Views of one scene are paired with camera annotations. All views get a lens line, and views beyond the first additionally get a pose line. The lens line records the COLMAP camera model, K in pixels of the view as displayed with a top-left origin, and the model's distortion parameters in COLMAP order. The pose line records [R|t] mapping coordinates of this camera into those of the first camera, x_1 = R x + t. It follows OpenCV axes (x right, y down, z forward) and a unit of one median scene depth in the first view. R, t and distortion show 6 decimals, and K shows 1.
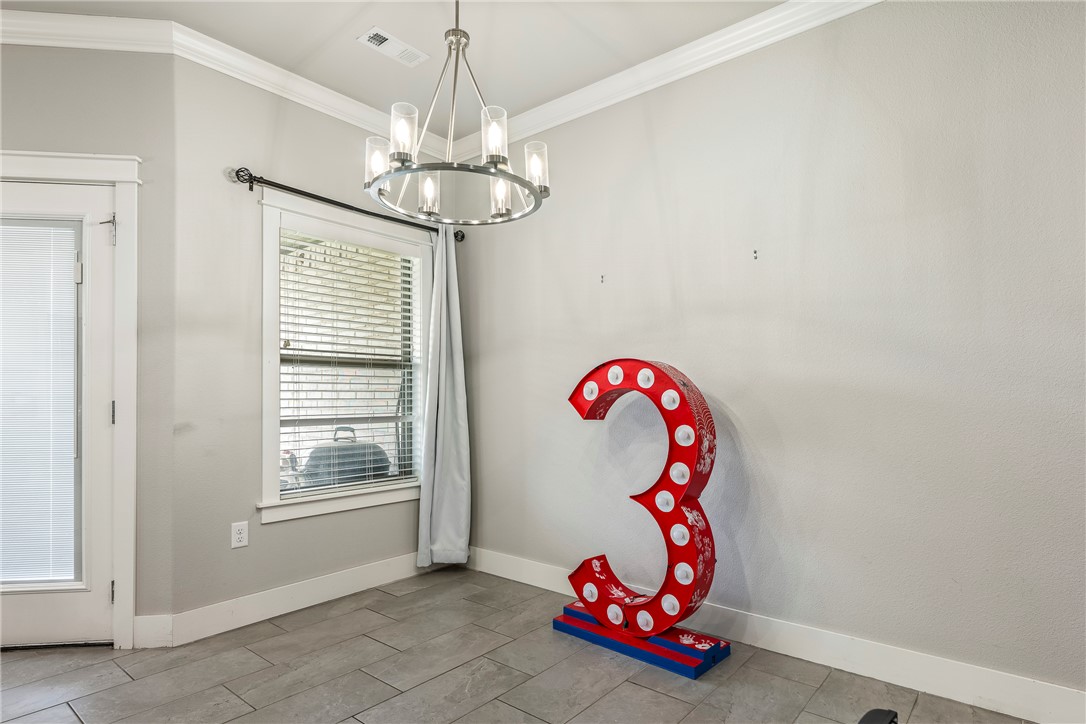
lens RADIAL K [[517.0, 0, 534.0], [0, 517.0, 398.1], [0, 0, 1]] dist [0.004592, 0.000534]
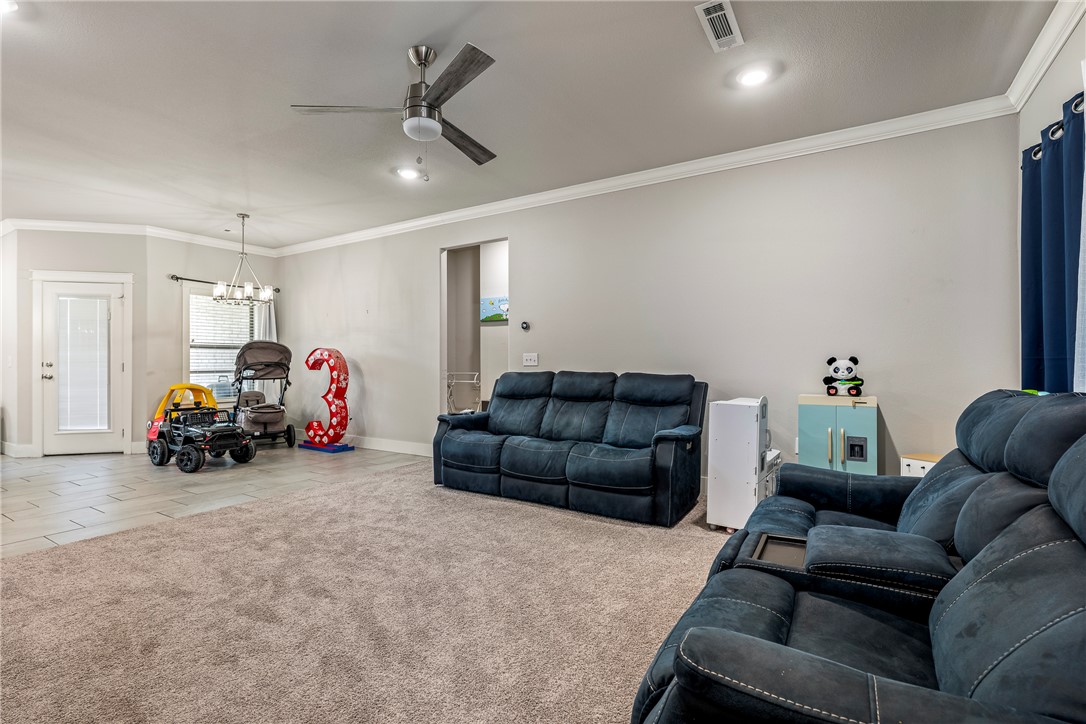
lens RADIAL K [[517.0, 0, 541.9], [0, 517.0, 364.2], [0, 0, 1]] dist [0.004592, 0.000534]
pose [[0.993582, -0.001405, 0.113103, 1.077208], [0.001125, 0.999996, 0.002539, 0.006450], [-0.113106, -0.002396, 0.993580, -1.973490]]
